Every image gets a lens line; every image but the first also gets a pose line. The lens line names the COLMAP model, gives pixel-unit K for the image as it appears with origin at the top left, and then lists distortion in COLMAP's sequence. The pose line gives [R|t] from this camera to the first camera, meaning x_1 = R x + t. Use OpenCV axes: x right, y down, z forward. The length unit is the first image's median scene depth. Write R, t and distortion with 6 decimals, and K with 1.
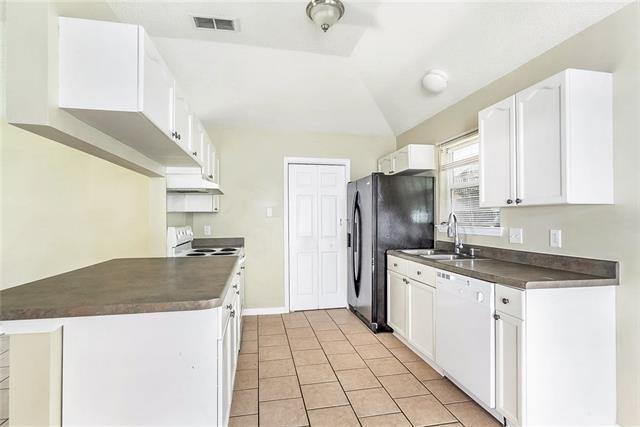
lens RADIAL K [[310.5, 0, 321.5], [0, 310.5, 215.7], [0, 0, 1]] dist [-0.002865, 0.001053]
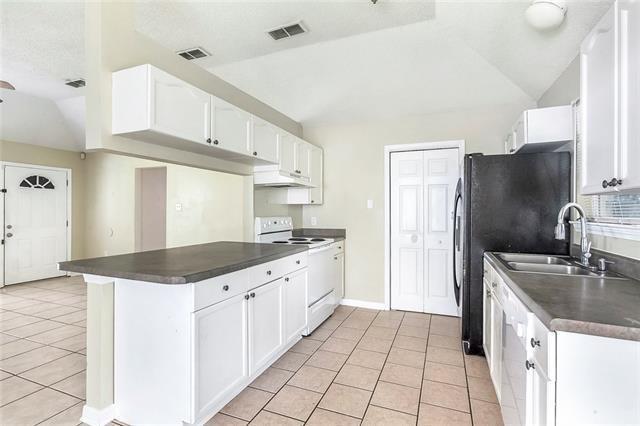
lens RADIAL K [[310.5, 0, 319.8], [0, 310.5, 211.7], [0, 0, 1]] dist [-0.002865, 0.001053]
pose [[0.830275, 0.006833, -0.557312, 0.306176], [0.000268, 0.999920, 0.012659, 0.000349], [0.557354, -0.010660, 0.830207, 0.125286]]
